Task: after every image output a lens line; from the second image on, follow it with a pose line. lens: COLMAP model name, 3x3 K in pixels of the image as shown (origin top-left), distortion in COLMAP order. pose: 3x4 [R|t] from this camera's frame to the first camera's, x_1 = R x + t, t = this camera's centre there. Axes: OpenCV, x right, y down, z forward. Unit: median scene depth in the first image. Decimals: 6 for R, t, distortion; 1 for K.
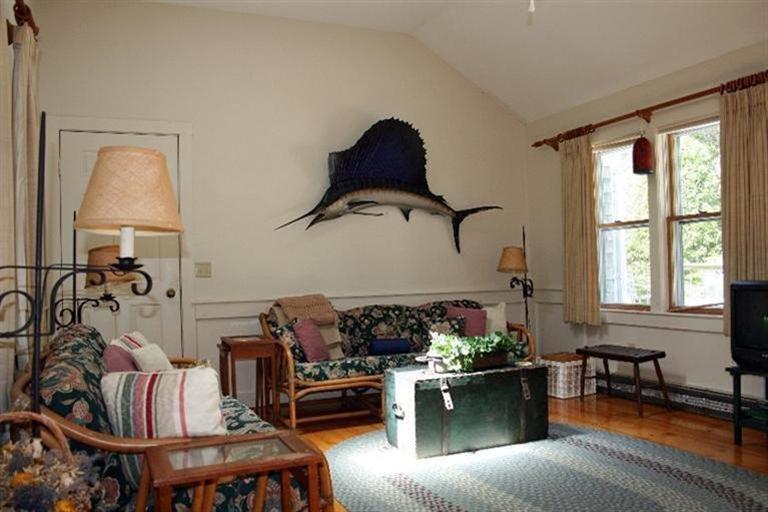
lens RADIAL K [[632.5, 0, 382.2], [0, 632.5, 280.0], [0, 0, 1]] dist [-0.102848, 0.011326]
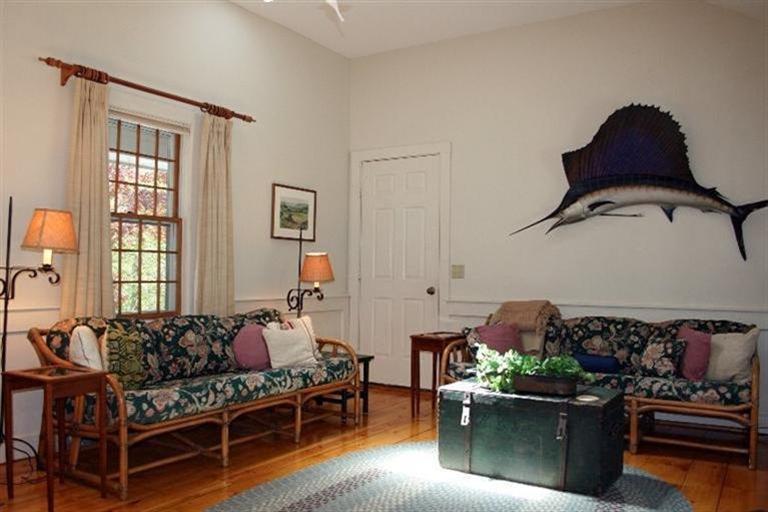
lens RADIAL K [[632.5, 0, 382.2], [0, 632.5, 280.0], [0, 0, 1]] dist [-0.102848, 0.011326]
pose [[0.558422, 0.041184, -0.828534, 0.552576], [-0.037418, 0.999001, 0.024438, -0.022557], [0.828713, 0.017356, 0.559405, 0.241593]]
